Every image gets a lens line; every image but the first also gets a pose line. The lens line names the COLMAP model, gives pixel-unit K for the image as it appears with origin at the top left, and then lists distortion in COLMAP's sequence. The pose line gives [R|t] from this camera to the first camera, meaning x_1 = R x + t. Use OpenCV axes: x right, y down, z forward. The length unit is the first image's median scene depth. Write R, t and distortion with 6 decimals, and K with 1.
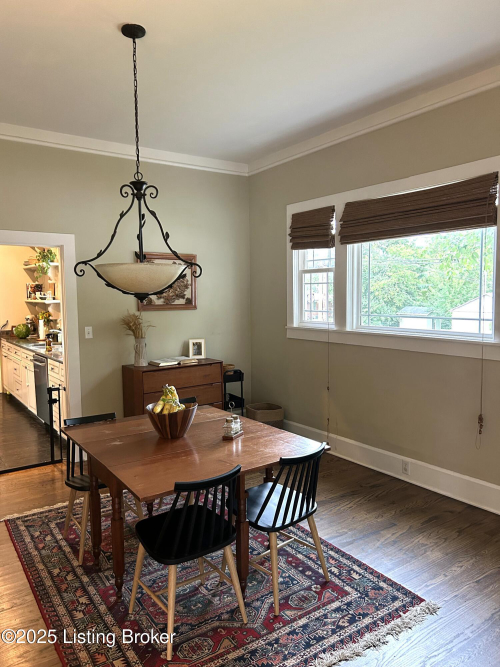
lens RADIAL K [[498.9, 0, 250.0], [0, 498.9, 333.5], [0, 0, 1]] dist [0.034684, -0.001546]
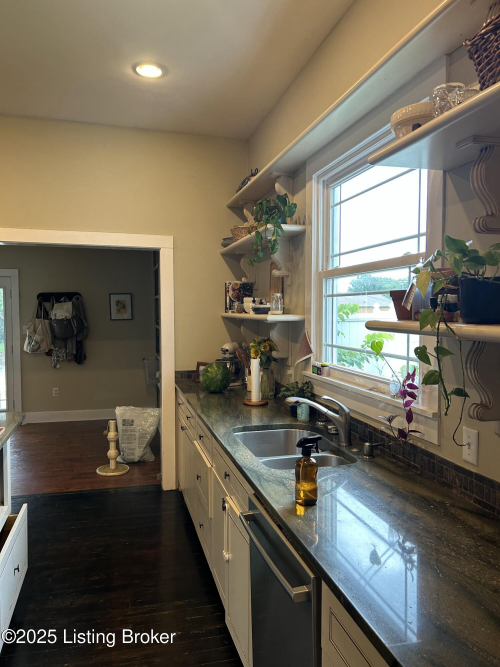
lens RADIAL K [[498.9, 0, 250.0], [0, 498.9, 333.5], [0, 0, 1]] dist [0.034684, -0.001546]
pose [[0.938596, 0.019026, -0.344492, -0.250807], [-0.028412, 0.999349, -0.022219, -0.036840], [0.343846, 0.030643, 0.938526, 0.544881]]
